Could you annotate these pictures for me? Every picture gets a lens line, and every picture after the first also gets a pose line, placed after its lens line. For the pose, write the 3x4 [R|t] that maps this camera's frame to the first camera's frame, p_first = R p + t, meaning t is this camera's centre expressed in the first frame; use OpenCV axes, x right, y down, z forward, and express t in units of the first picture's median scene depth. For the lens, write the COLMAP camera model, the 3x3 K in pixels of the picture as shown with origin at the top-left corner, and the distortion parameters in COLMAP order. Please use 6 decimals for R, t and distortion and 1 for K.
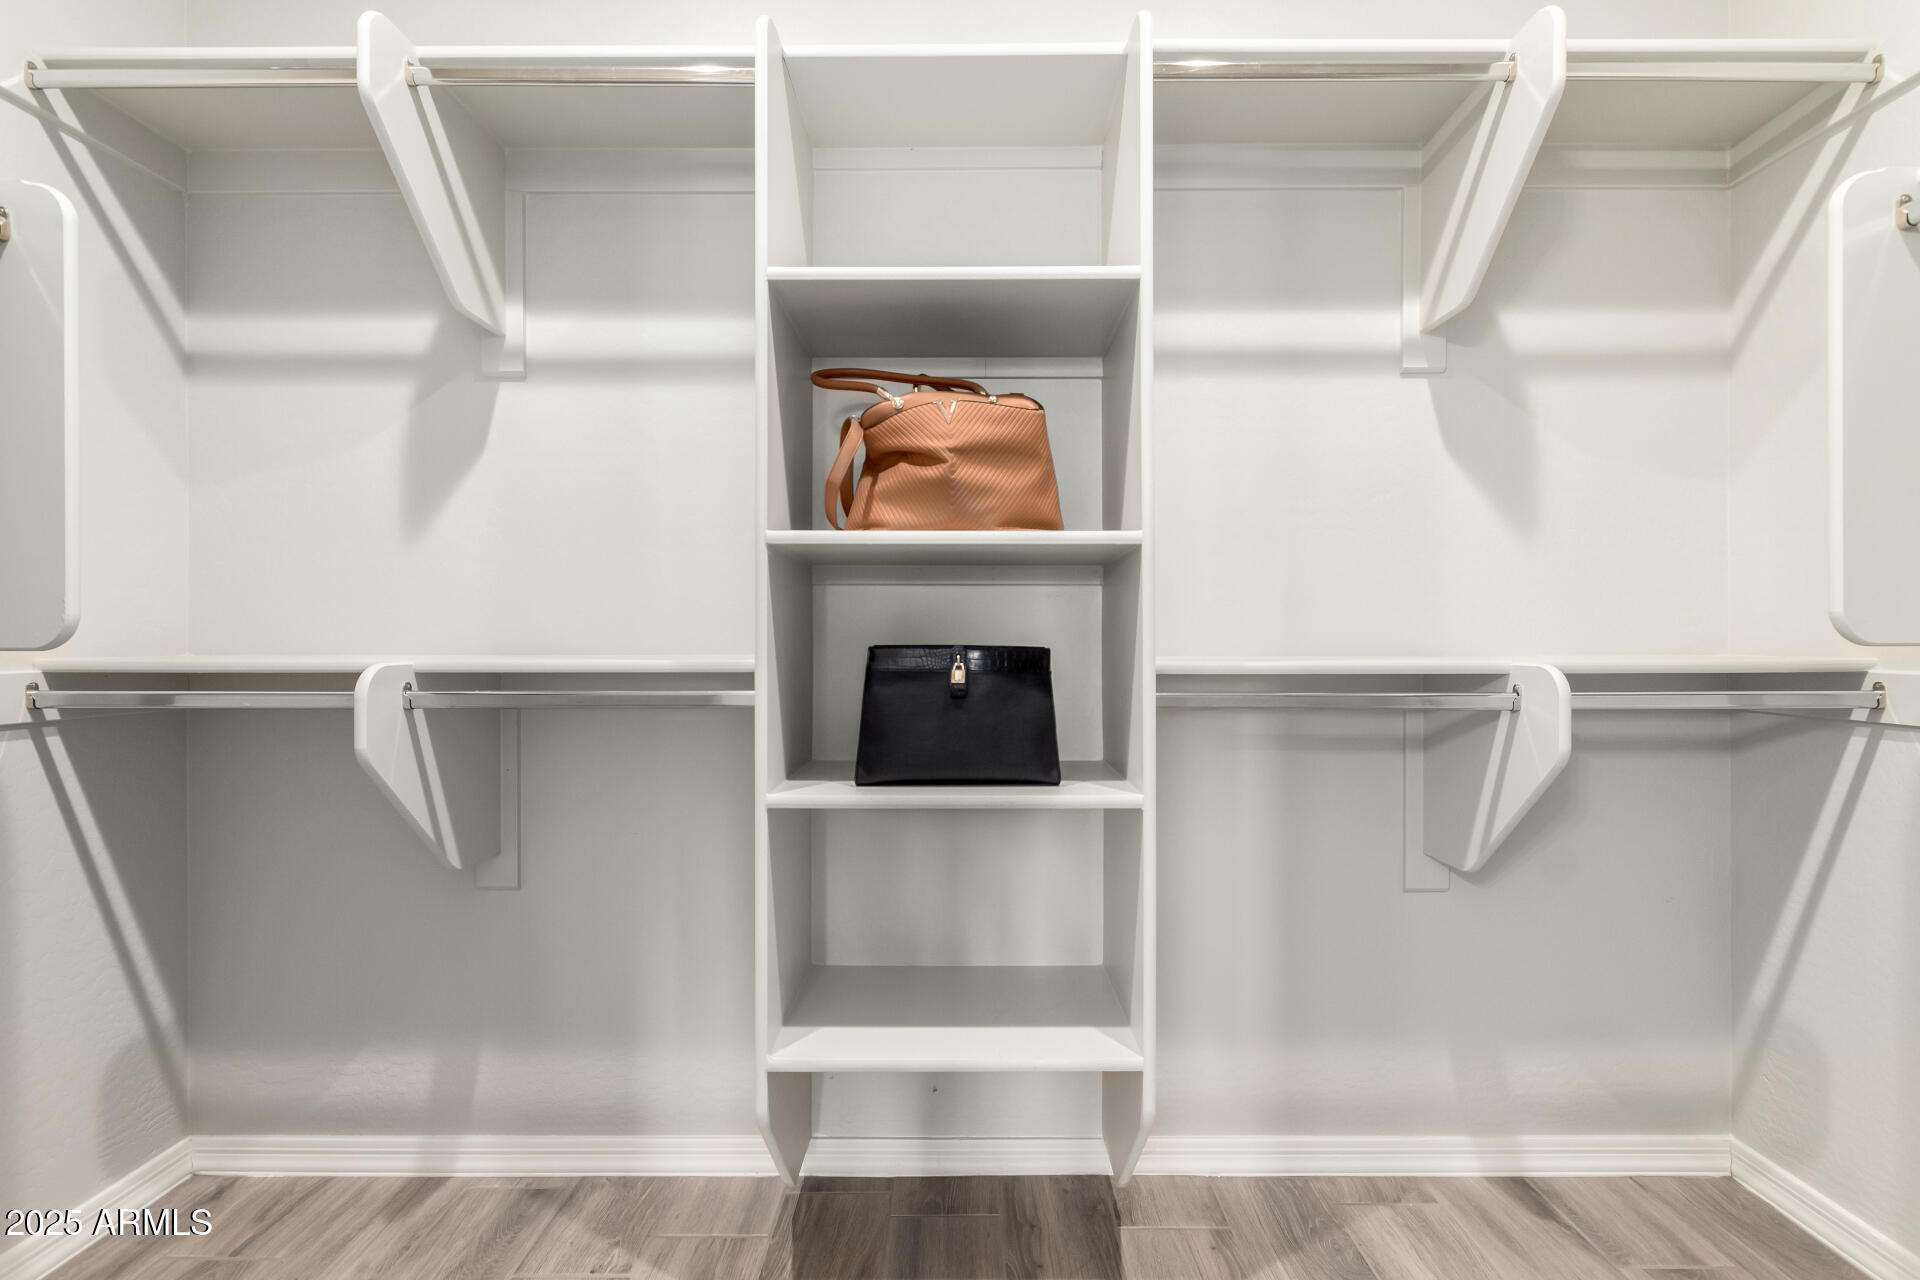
lens RADIAL K [[883.7, 0, 975.8], [0, 883.7, 643.1], [0, 0, 1]] dist [0.000561, -0.000602]
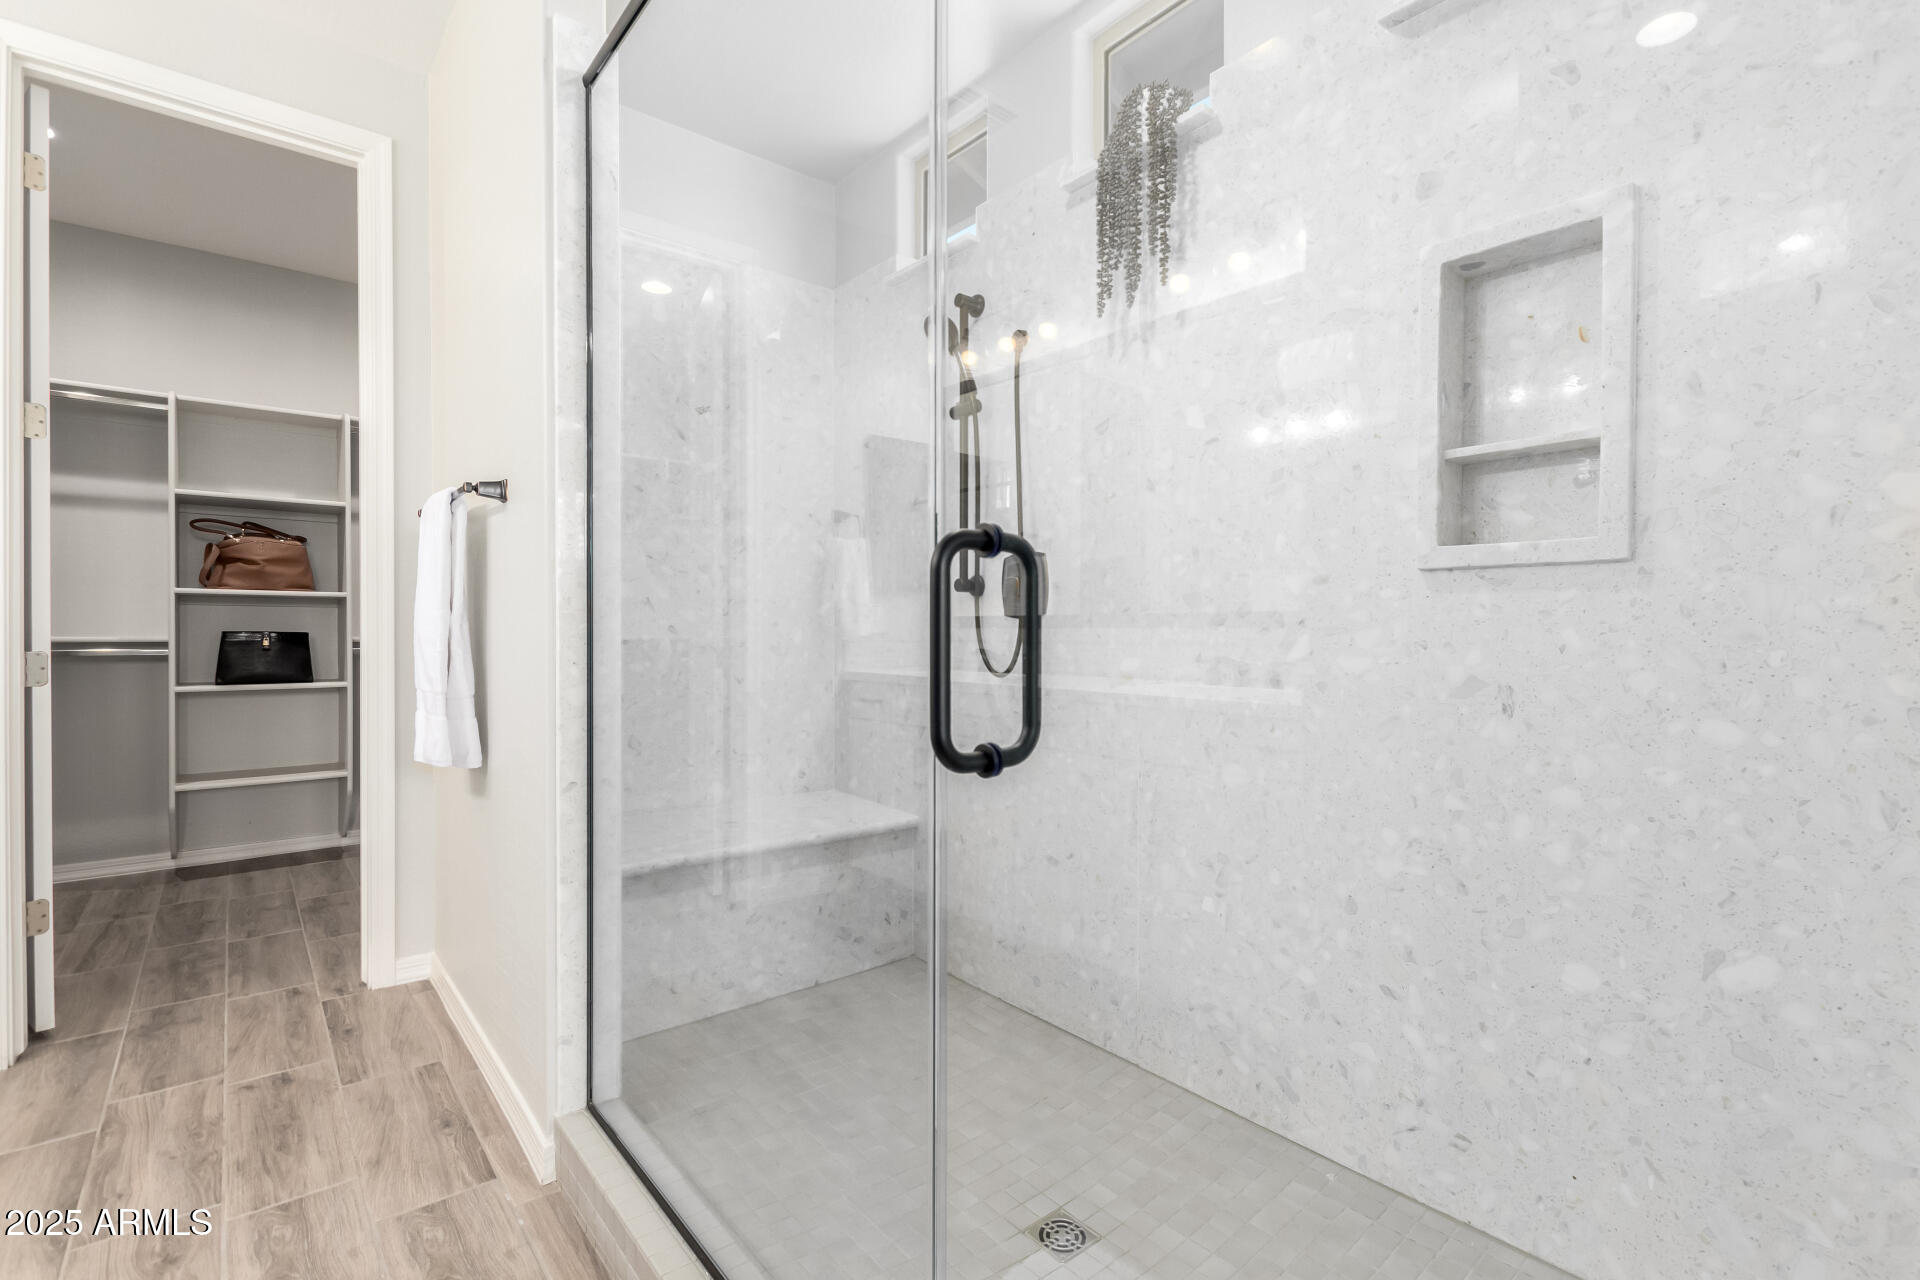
lens RADIAL K [[883.1, 0, 960.0], [0, 883.1, 640.0], [0, 0, 1]] dist [0.001694, -0.001507]
pose [[0.769257, -0.005019, 0.638920, -0.113176], [-0.002579, 0.999937, 0.010959, -0.006178], [-0.638934, -0.010078, 0.769195, -2.417185]]
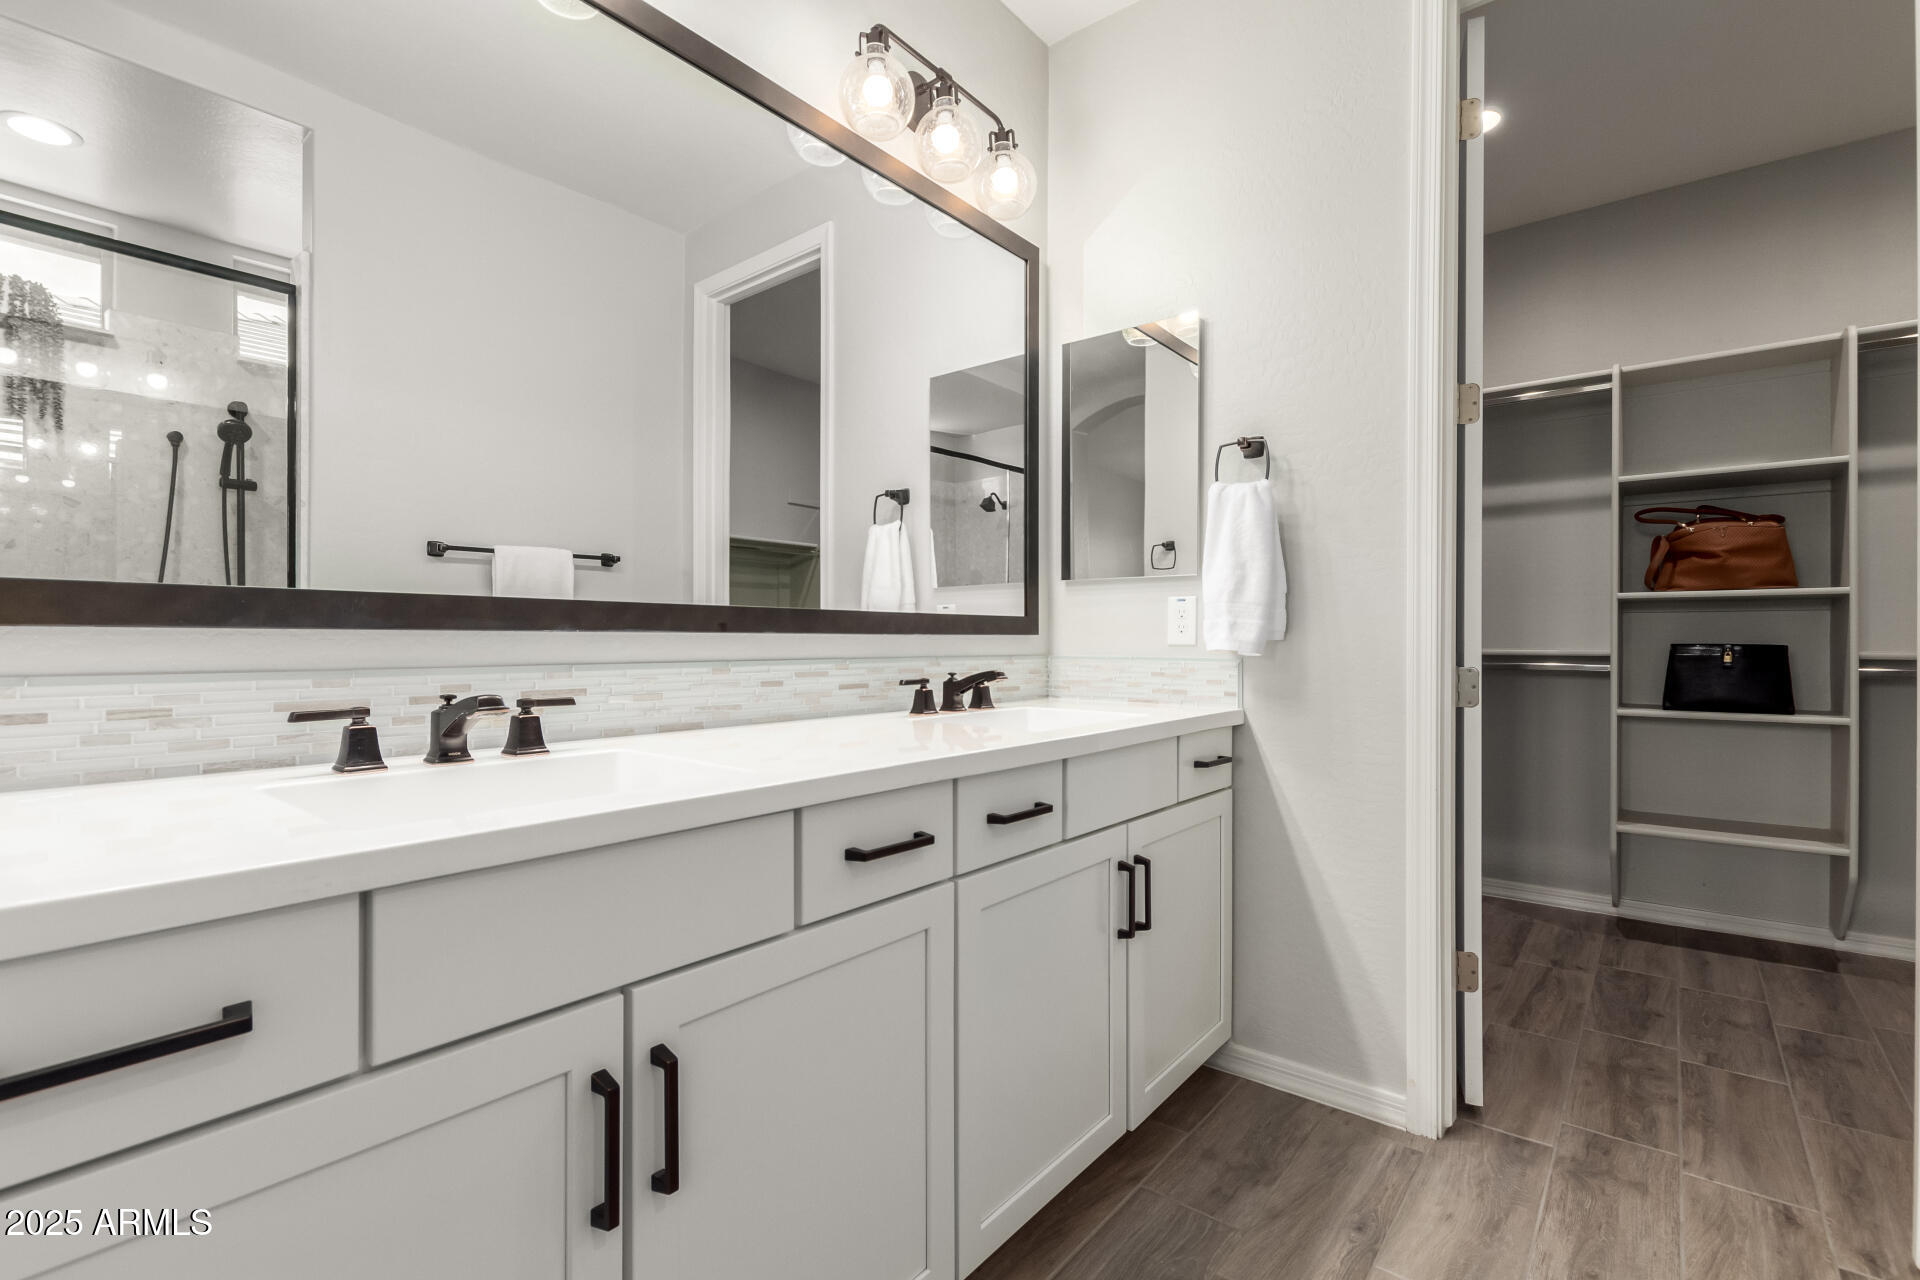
lens RADIAL K [[865.7, 0, 980.0], [0, 865.7, 643.4], [0, 0, 1]] dist [0.013761, -0.009918]
pose [[0.785850, -0.000307, -0.618417, -0.136127], [0.000125, 1.000000, -0.000339, 0.001800], [0.618417, 0.000189, 0.785850, -1.669242]]
